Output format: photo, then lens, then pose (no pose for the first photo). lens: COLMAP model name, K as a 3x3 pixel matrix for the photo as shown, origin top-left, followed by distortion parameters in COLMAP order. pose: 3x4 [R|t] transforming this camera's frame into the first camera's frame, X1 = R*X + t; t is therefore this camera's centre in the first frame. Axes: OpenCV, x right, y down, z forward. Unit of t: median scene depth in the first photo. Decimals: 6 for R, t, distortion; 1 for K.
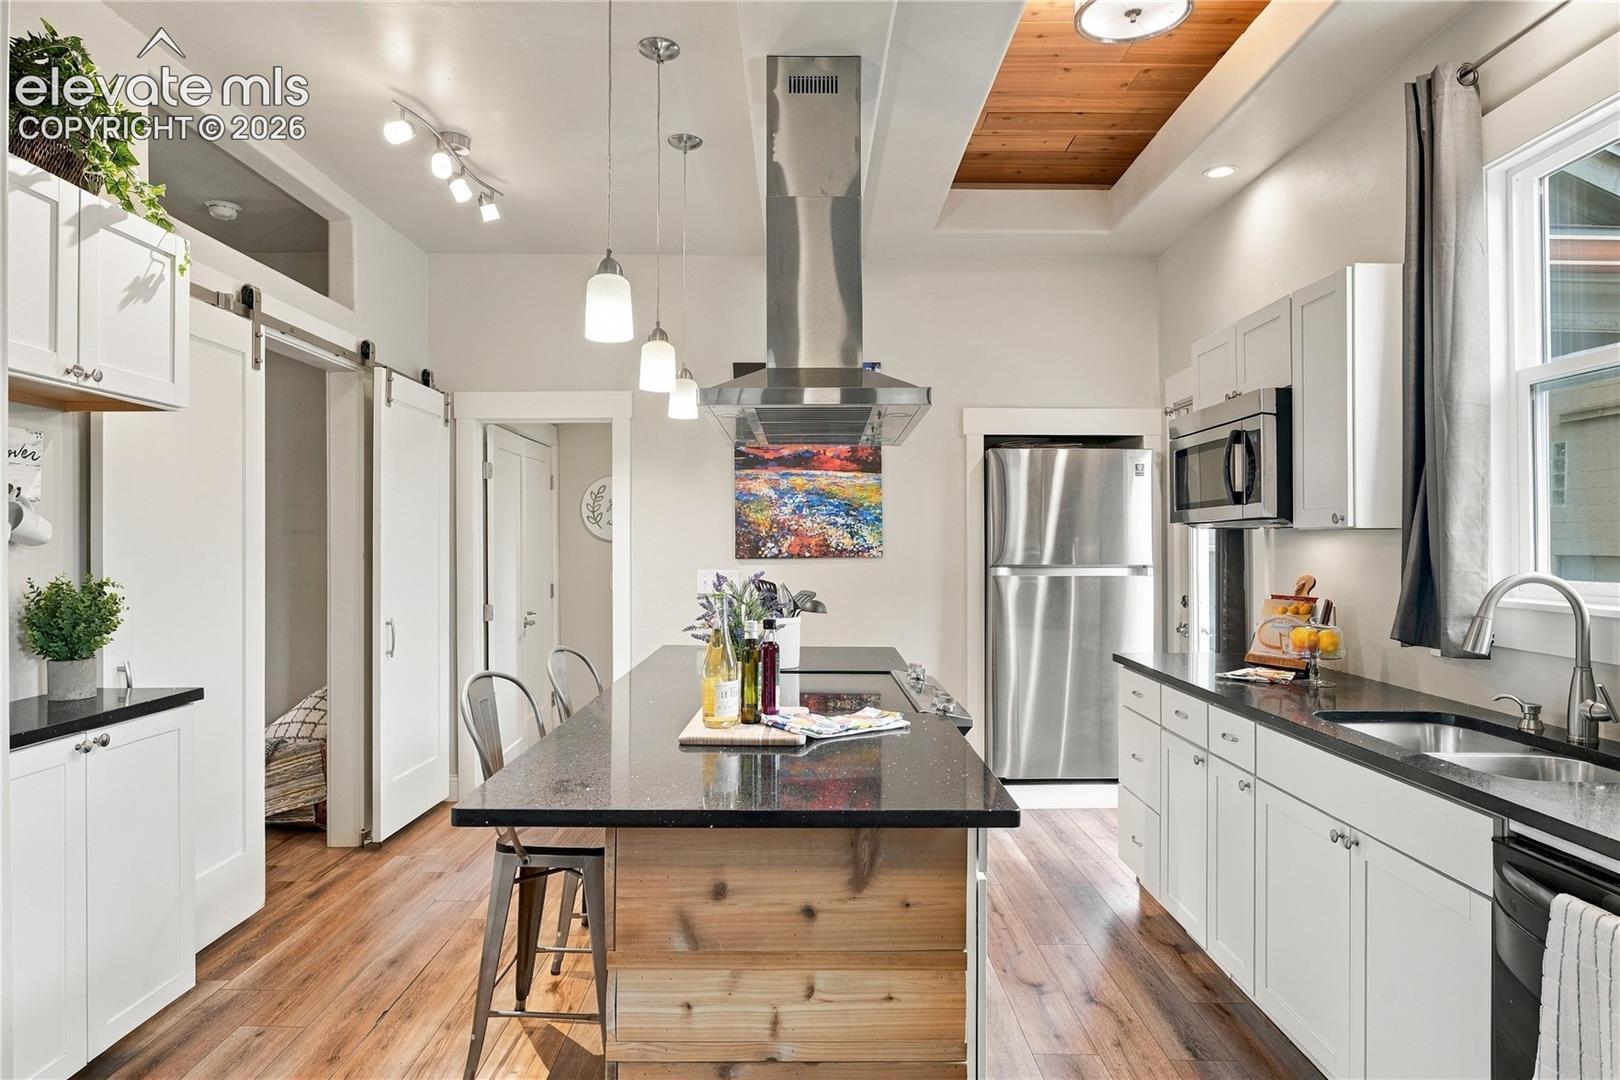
lens RADIAL K [[921.7, 0, 815.4], [0, 921.7, 502.3], [0, 0, 1]] dist [-0.001164, 0.000130]
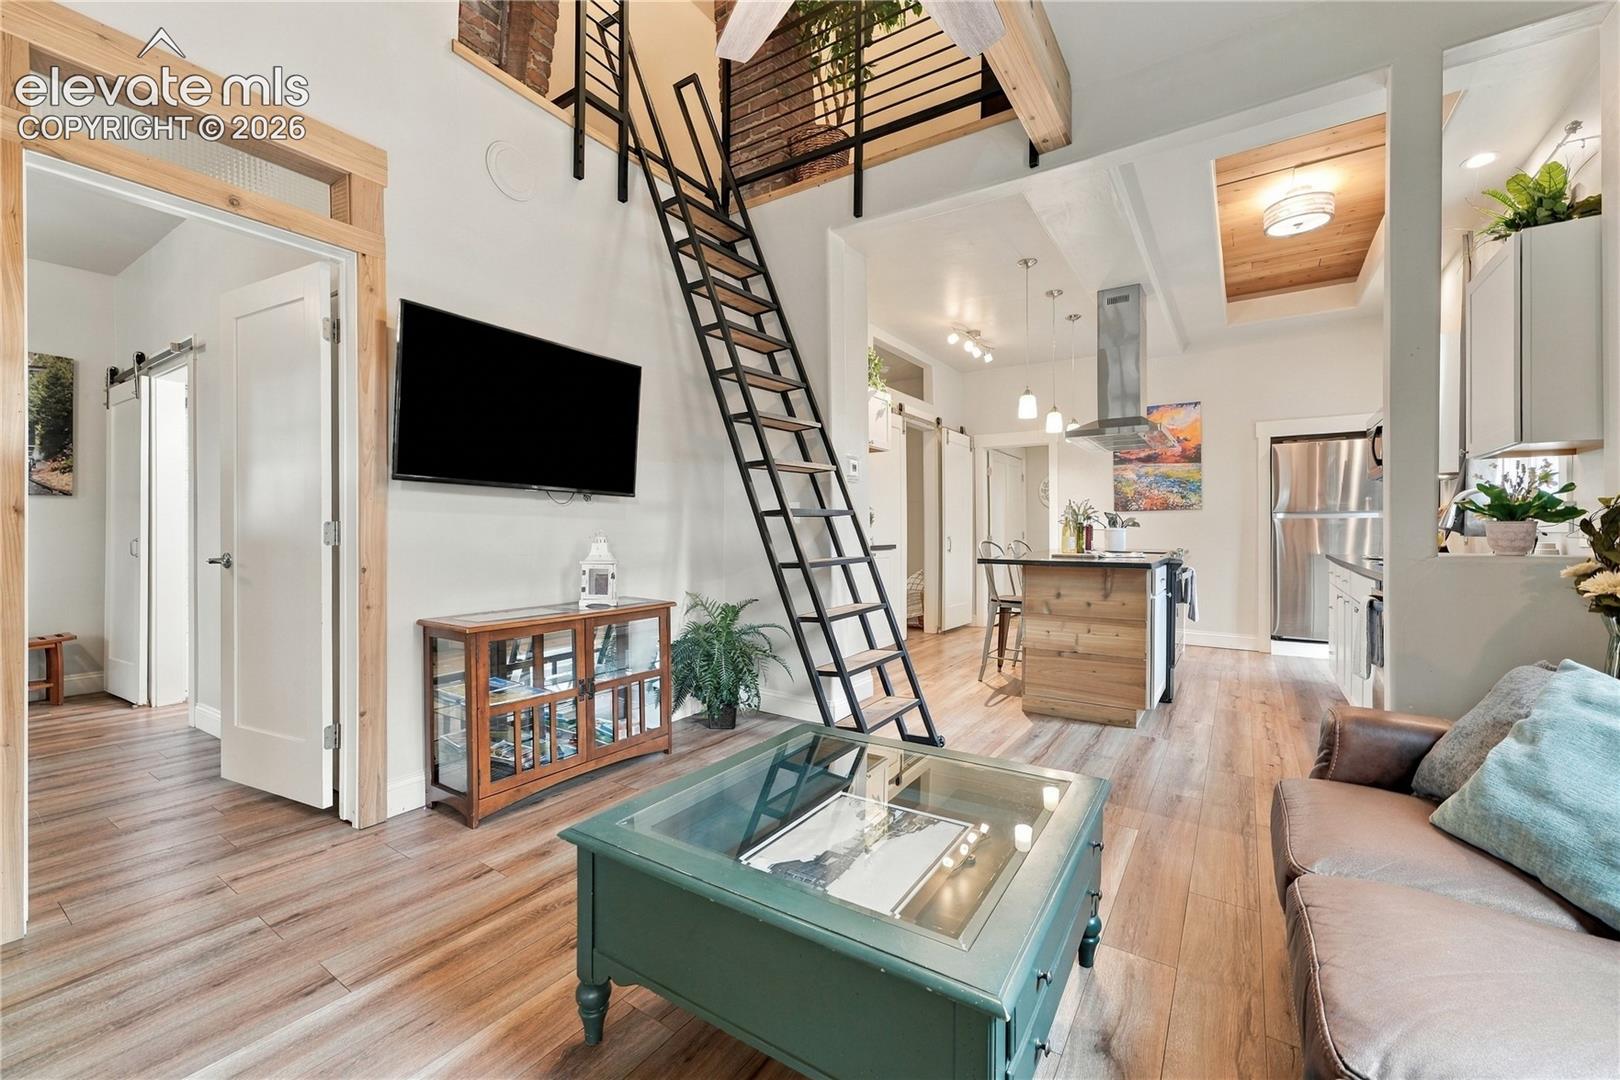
lens RADIAL K [[671.0, 0, 810.0], [0, 671.0, 540.0], [0, 0, 1]] dist [-0.014130, 0.000262]
pose [[0.818586, 0.013128, -0.574234, 0.262677], [0.017205, 0.998730, 0.047359, 0.058725], [0.574126, -0.048647, 0.817320, -0.686813]]
